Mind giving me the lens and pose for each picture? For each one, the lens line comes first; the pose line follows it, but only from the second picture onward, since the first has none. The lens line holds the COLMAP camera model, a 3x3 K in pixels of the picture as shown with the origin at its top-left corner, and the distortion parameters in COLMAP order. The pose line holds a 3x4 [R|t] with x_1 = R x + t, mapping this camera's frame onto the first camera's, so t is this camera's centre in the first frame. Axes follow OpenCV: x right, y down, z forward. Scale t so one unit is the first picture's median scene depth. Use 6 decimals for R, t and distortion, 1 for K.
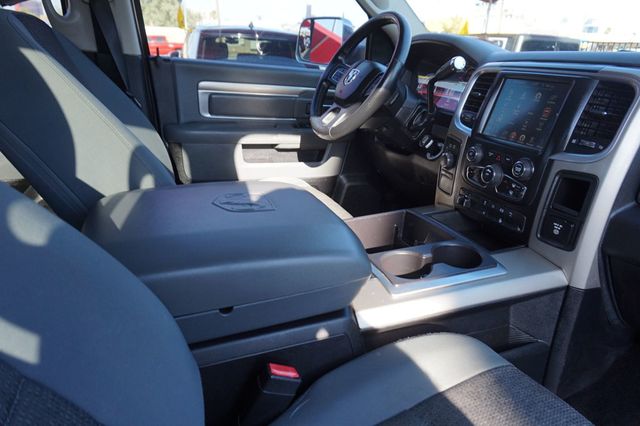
lens RADIAL K [[433.2, 0, 319.6], [0, 433.2, 214.5], [0, 0, 1]] dist [-0.030003, 0.029268]
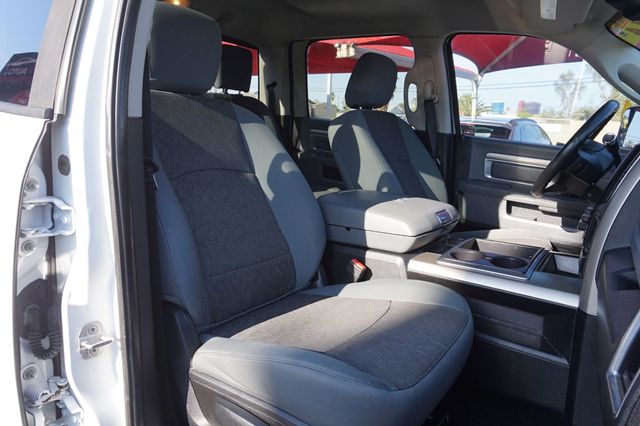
lens RADIAL K [[433.2, 0, 320.1], [0, 433.2, 212.9], [0, 0, 1]] dist [-0.030003, 0.029268]
pose [[0.514434, 0.148102, -0.844644, 0.653565], [-0.337664, 0.940384, -0.040766, 0.119475], [0.788252, 0.306177, 0.533774, -0.128589]]
